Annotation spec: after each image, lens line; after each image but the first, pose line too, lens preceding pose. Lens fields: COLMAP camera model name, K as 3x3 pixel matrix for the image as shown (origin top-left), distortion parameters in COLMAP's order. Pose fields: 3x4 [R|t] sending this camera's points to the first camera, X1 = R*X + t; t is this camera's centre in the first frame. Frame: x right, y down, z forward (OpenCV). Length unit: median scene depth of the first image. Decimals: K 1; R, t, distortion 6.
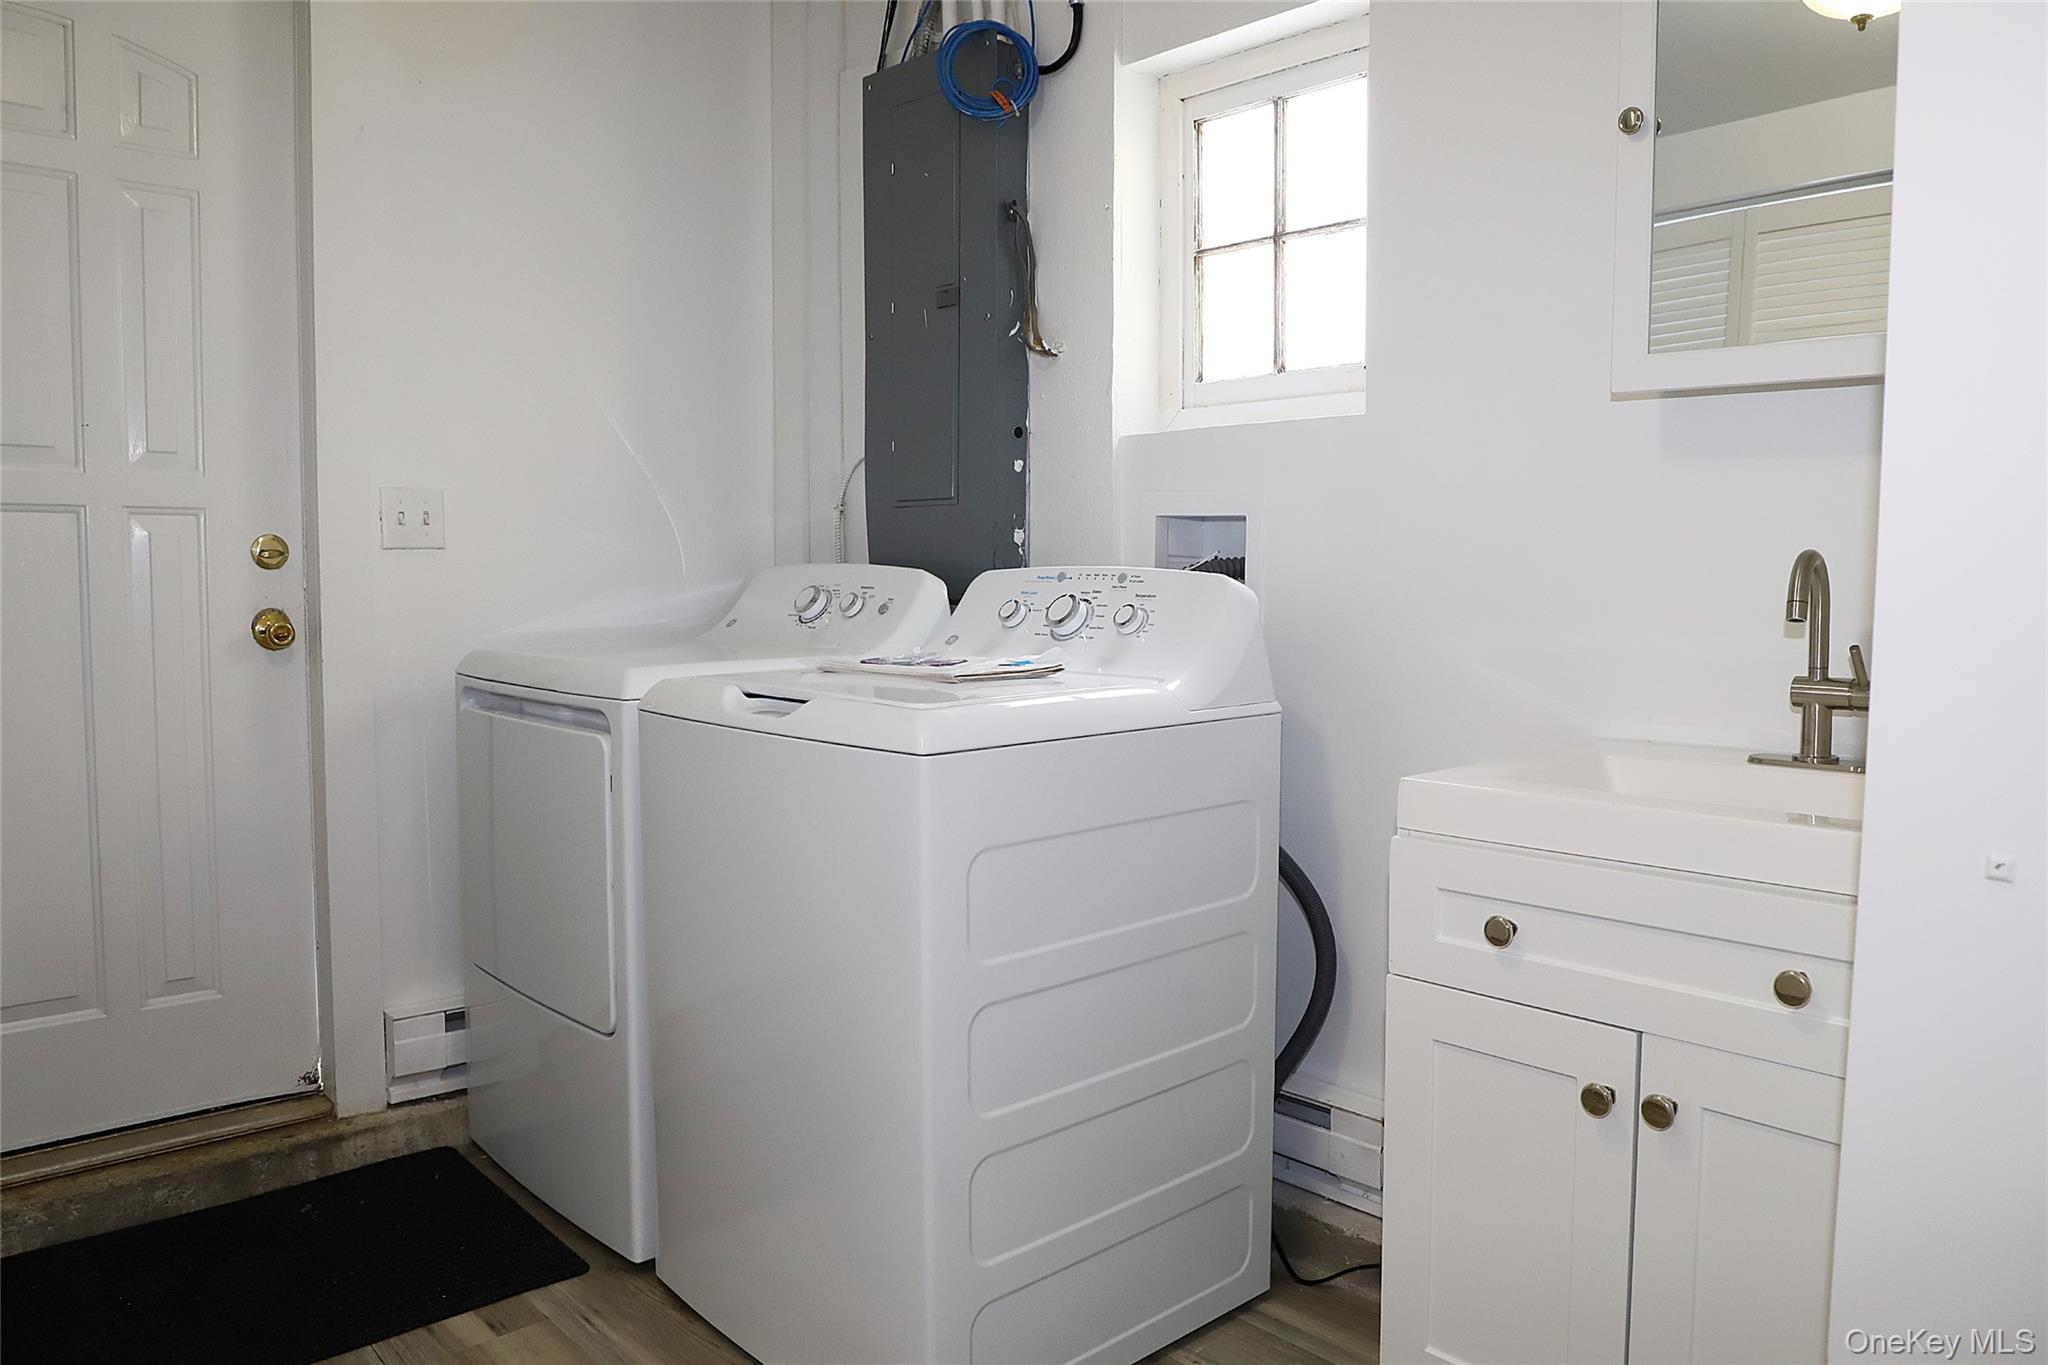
lens RADIAL K [[1402.1, 0, 1024.0], [0, 1402.1, 682.5], [0, 0, 1]] dist [-0.072125, 0.041787]
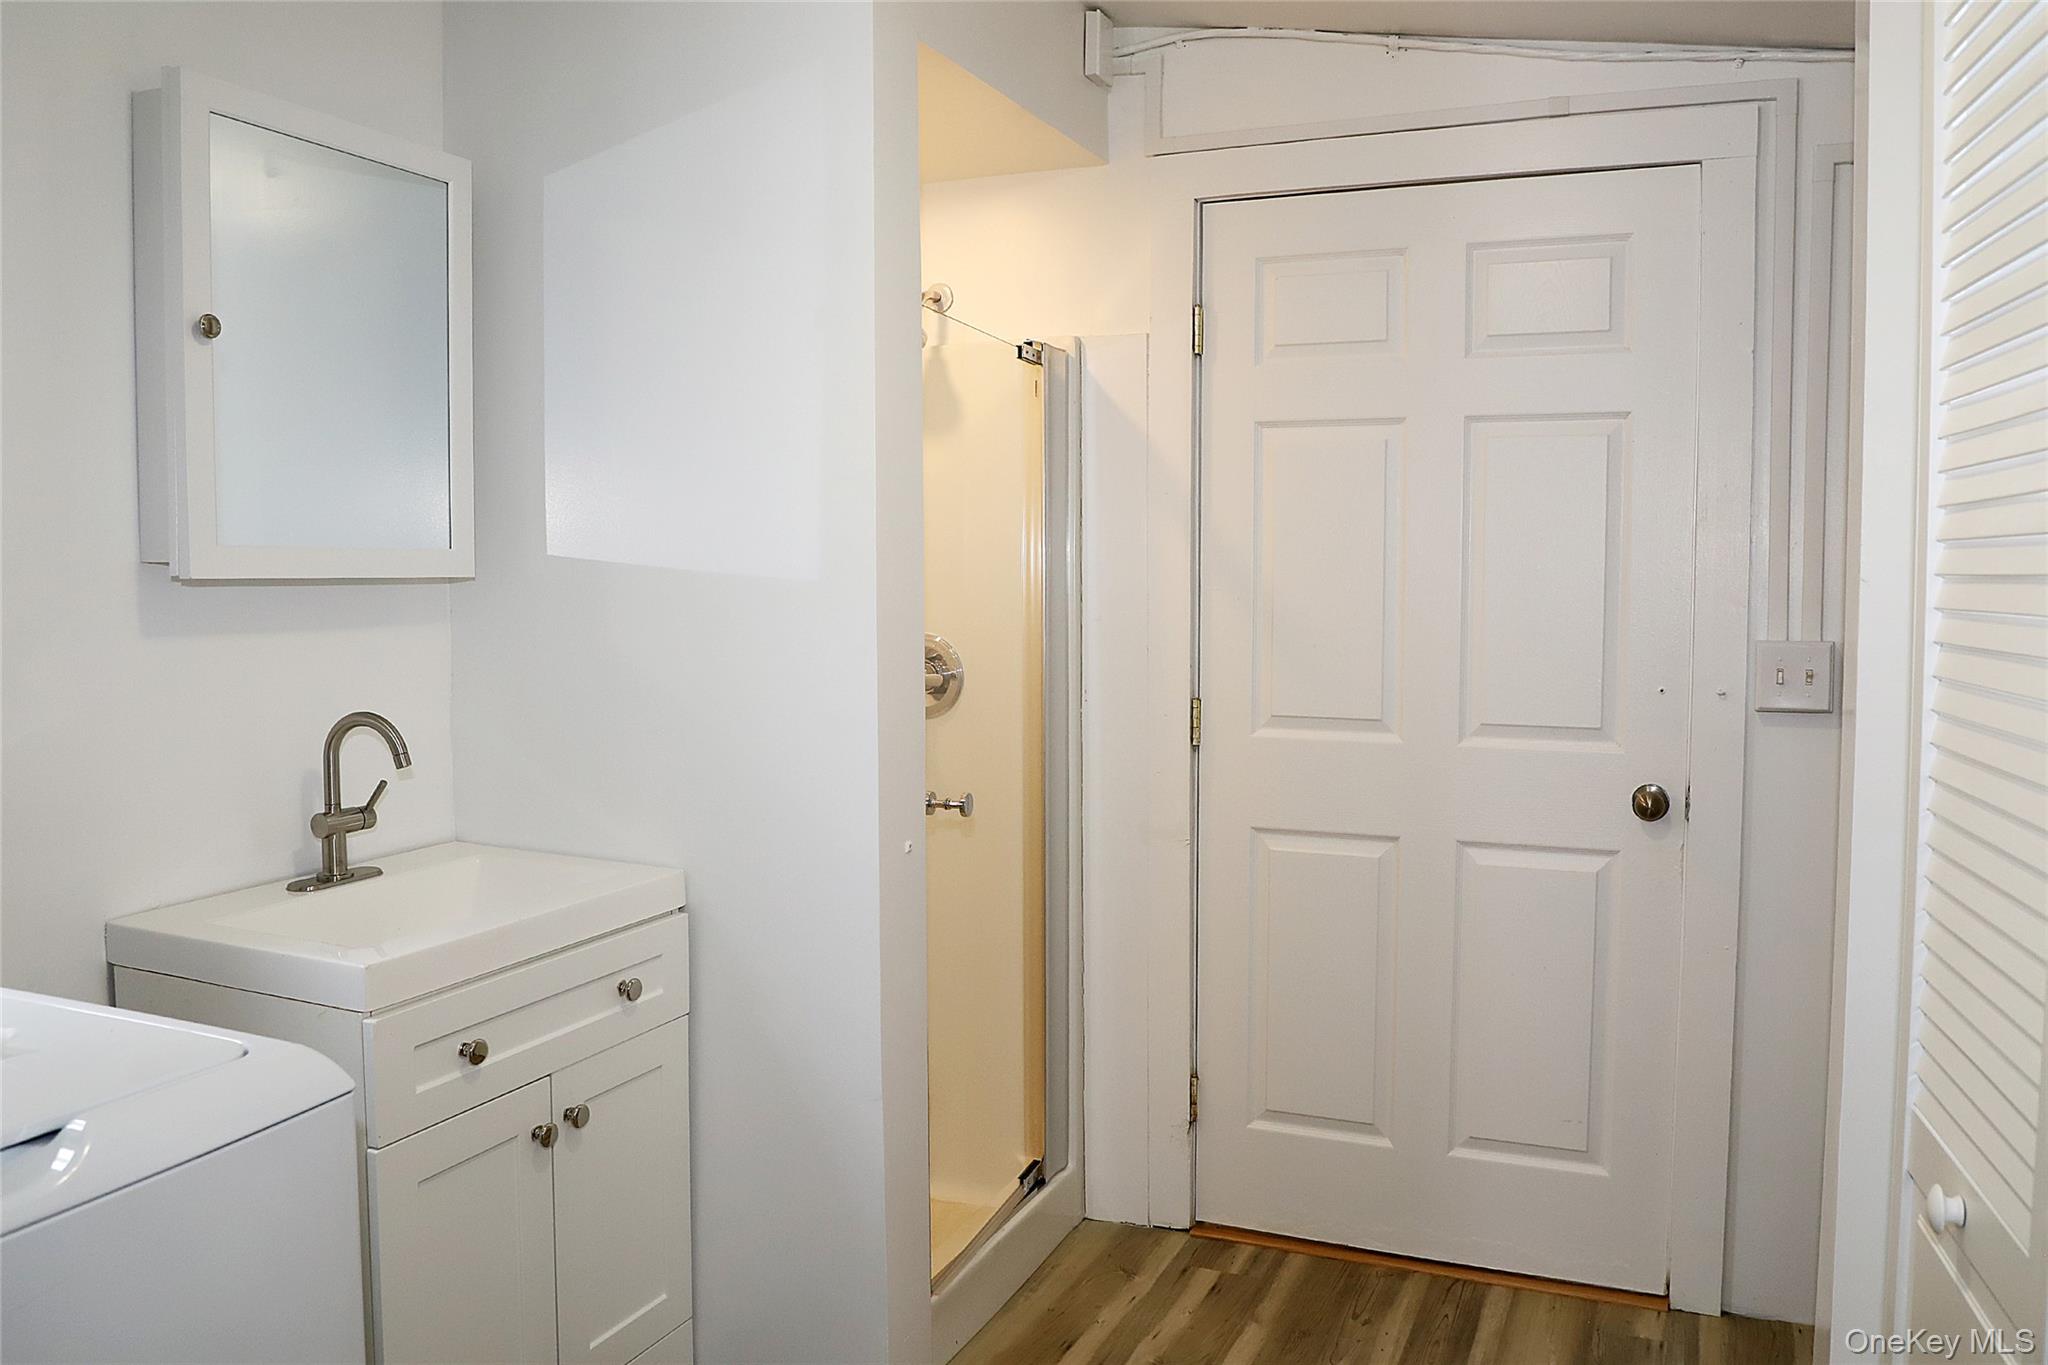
lens RADIAL K [[1402.1, 0, 1024.0], [0, 1402.1, 682.5], [0, 0, 1]] dist [-0.072125, 0.041787]
pose [[-0.457593, -0.050720, 0.887714, -0.912178], [0.064550, 0.993843, 0.090058, -0.213155], [-0.886816, 0.098511, -0.451501, 1.085274]]
